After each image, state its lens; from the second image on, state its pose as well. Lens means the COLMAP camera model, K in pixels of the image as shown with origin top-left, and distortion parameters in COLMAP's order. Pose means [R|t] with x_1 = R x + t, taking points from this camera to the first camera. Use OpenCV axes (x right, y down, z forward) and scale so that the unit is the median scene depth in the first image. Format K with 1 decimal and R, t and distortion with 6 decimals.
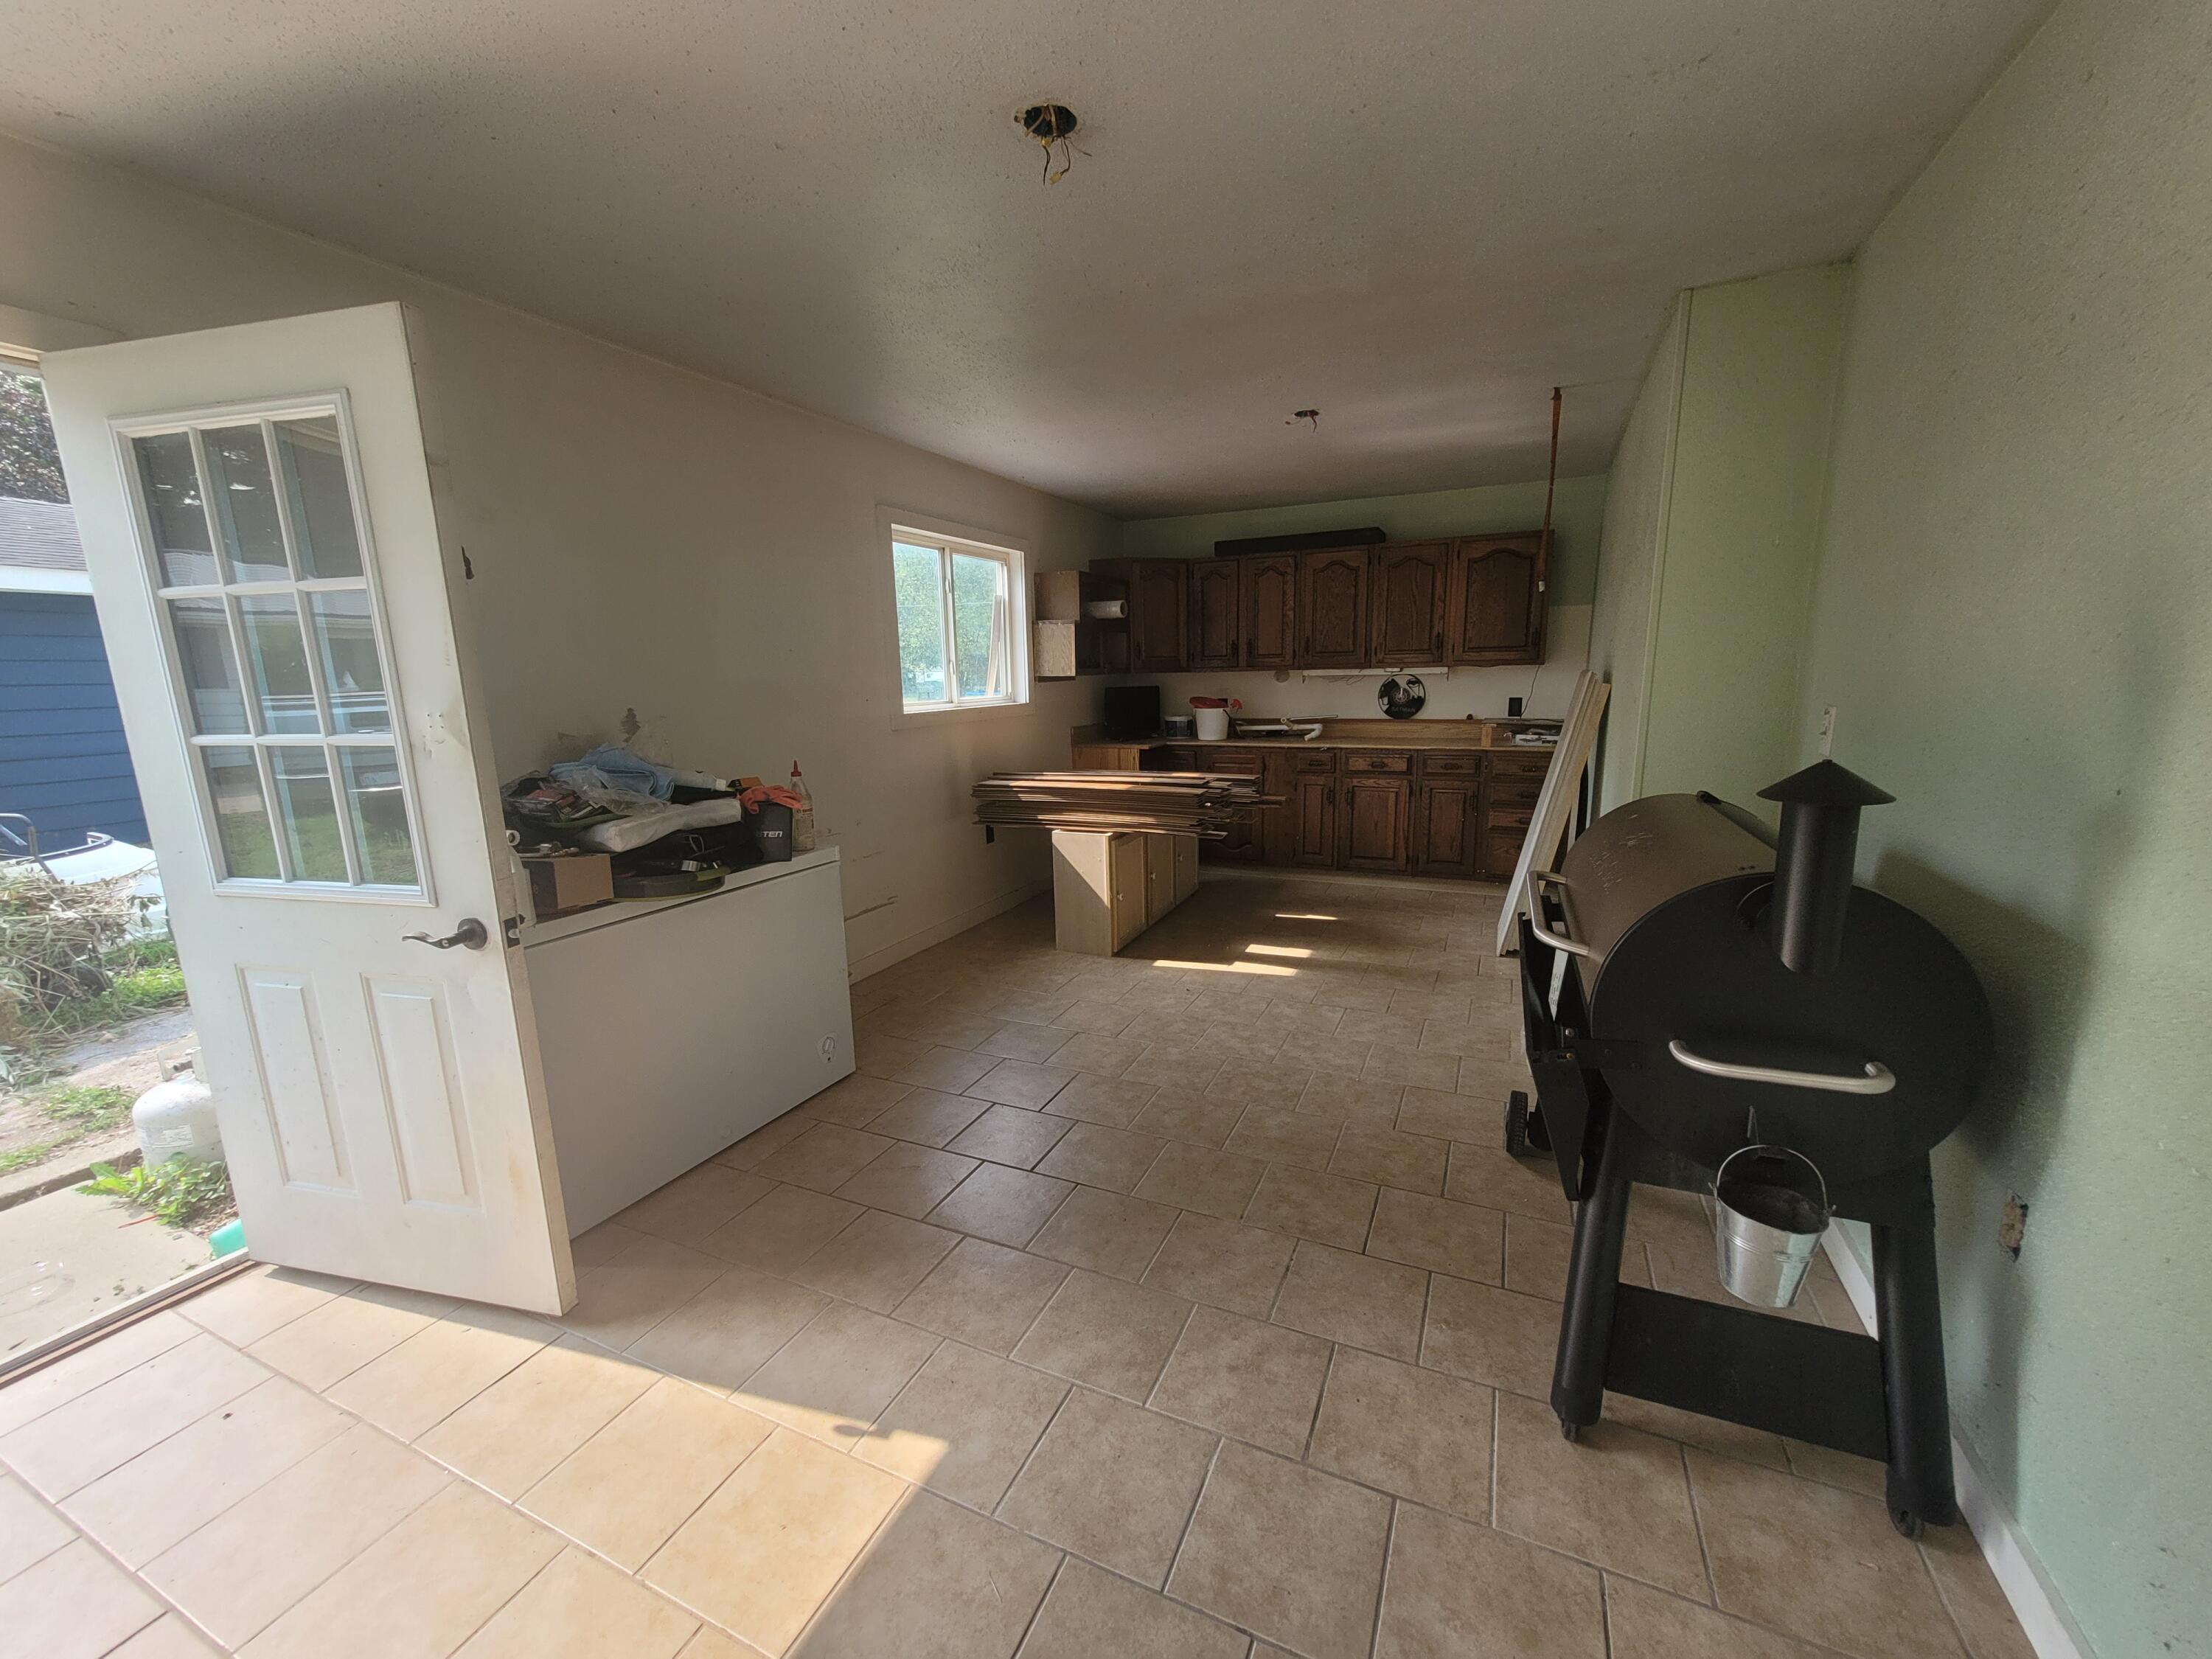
lens RADIAL K [[885.9, 0, 1102.1], [0, 885.9, 841.2], [0, 0, 1]] dist [0.001287, 0.000079]
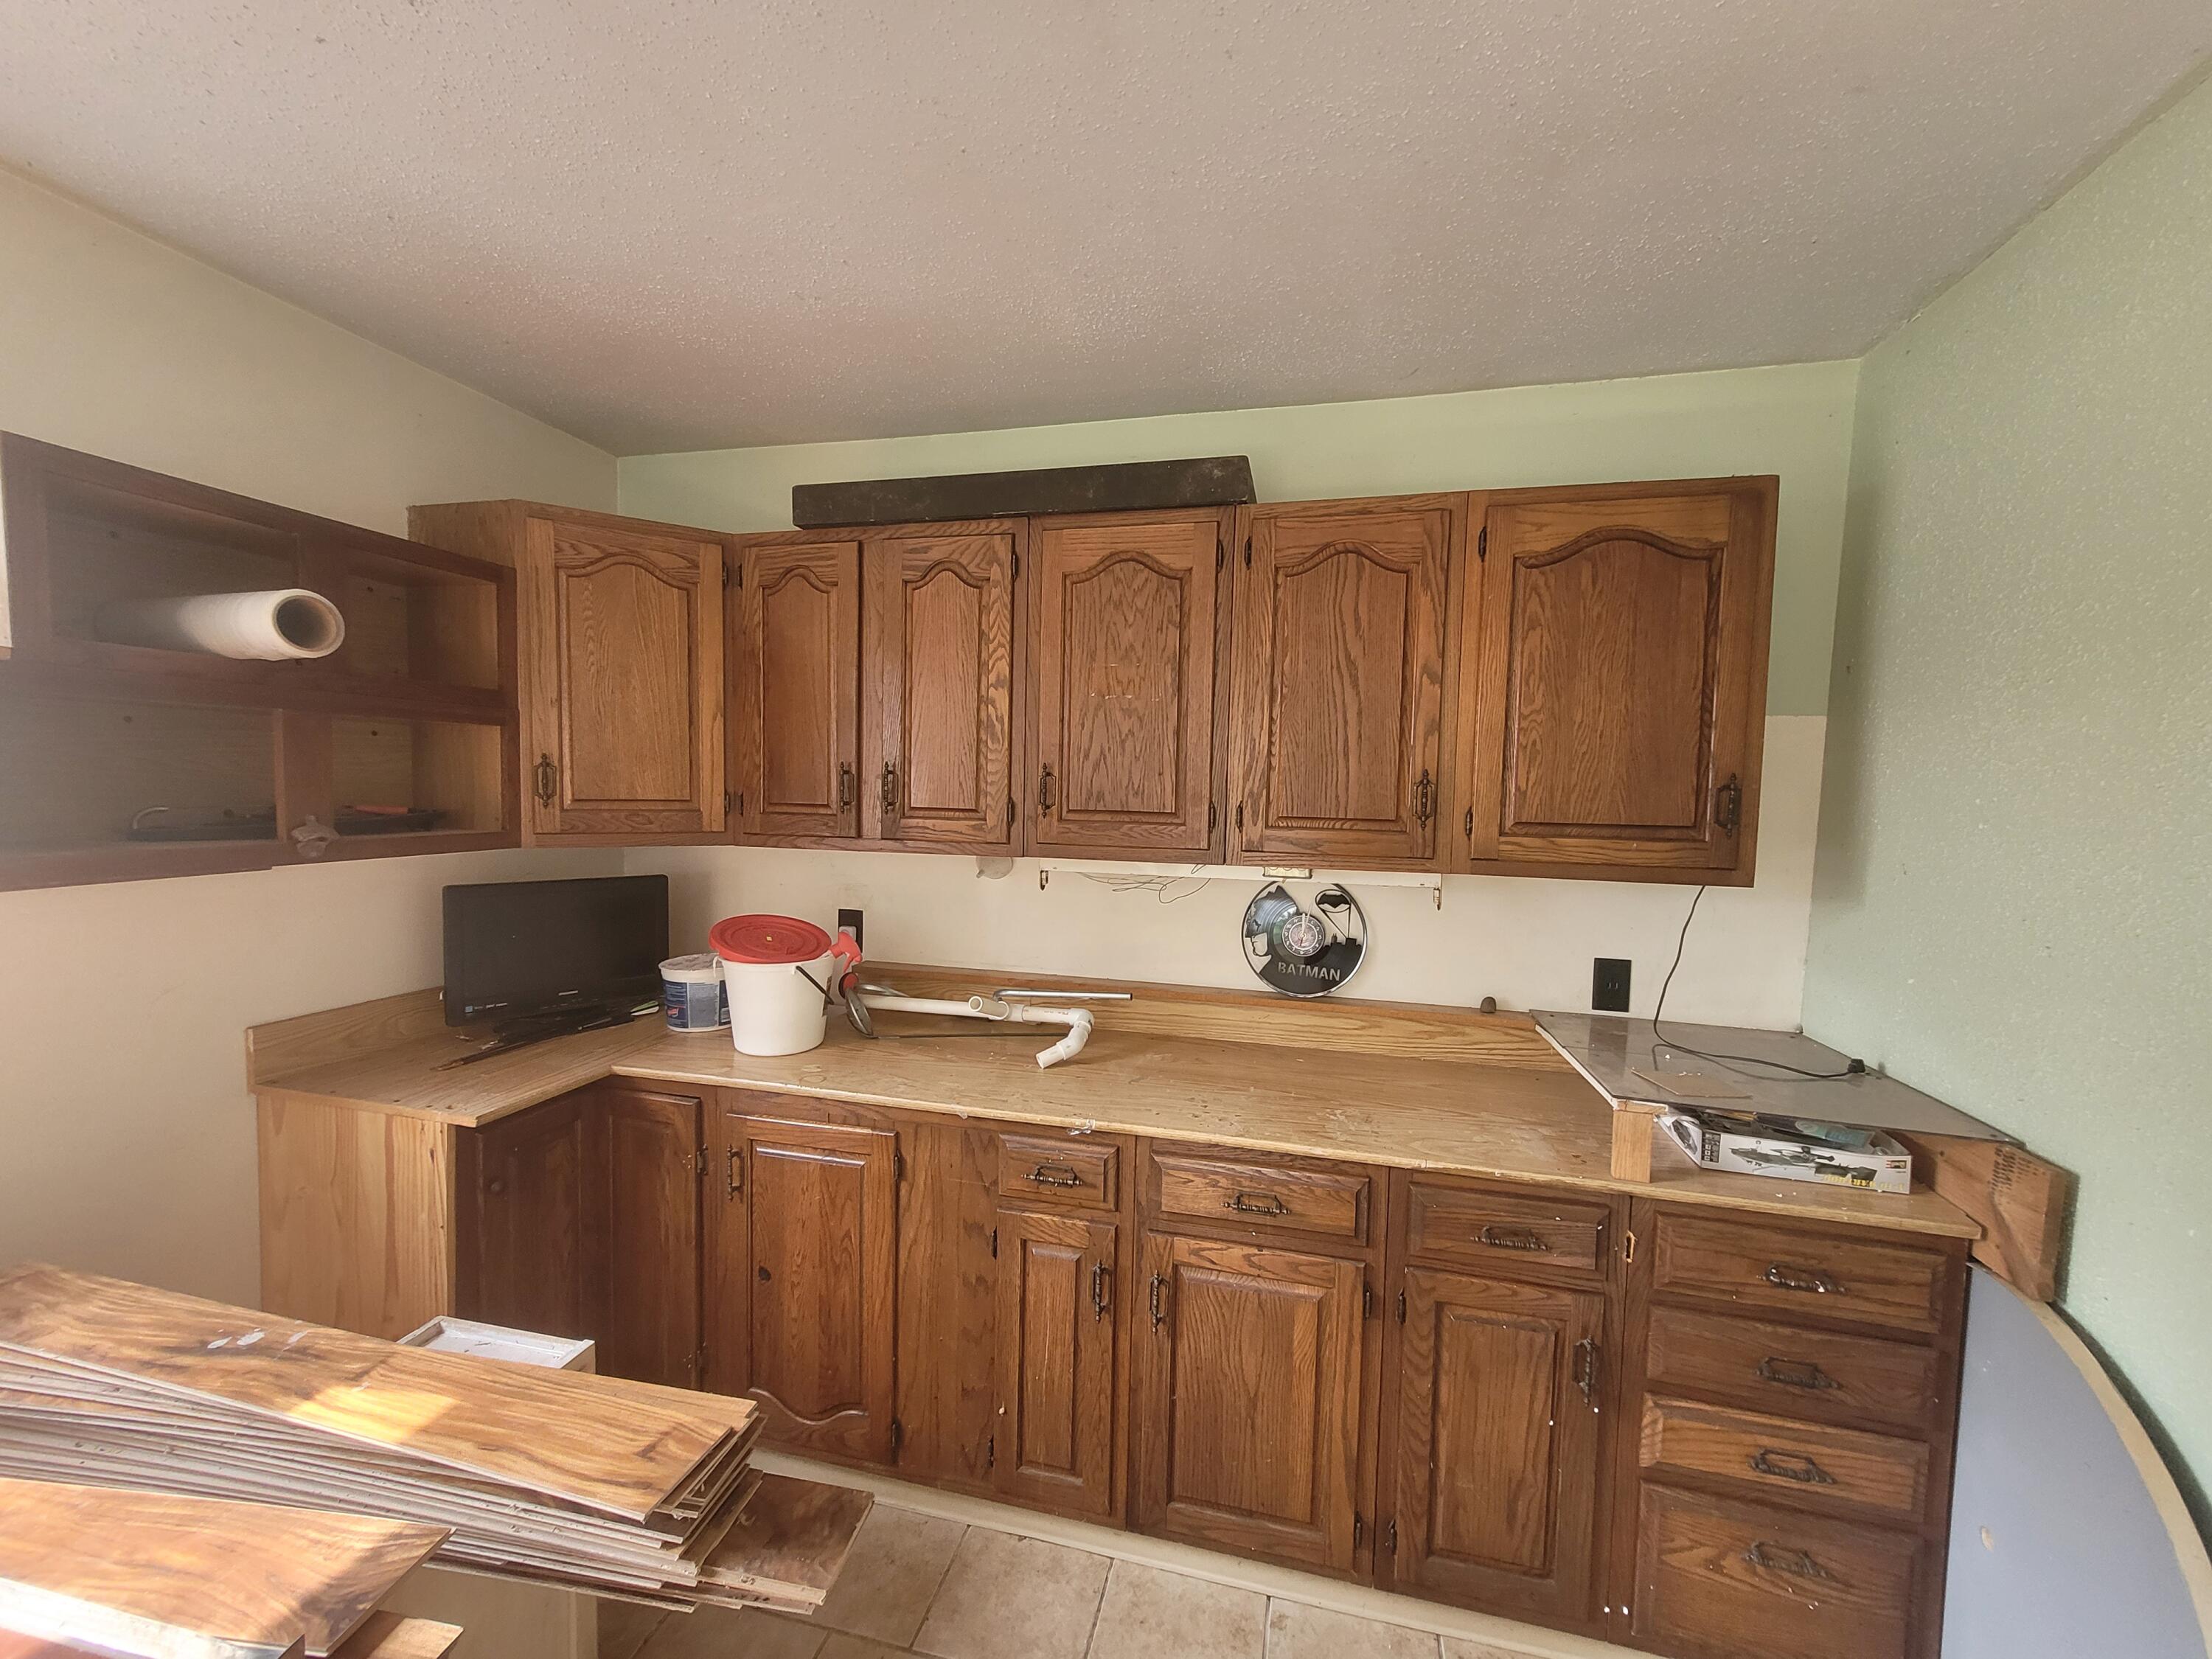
lens RADIAL K [[885.9, 0, 1110.7], [0, 885.9, 834.7], [0, 0, 1]] dist [0.001287, 0.000079]
pose [[0.980256, 0.031760, 0.195164, 0.194443], [-0.005595, 0.991076, -0.133180, -0.161847], [-0.197652, 0.129458, 0.971686, 0.680094]]
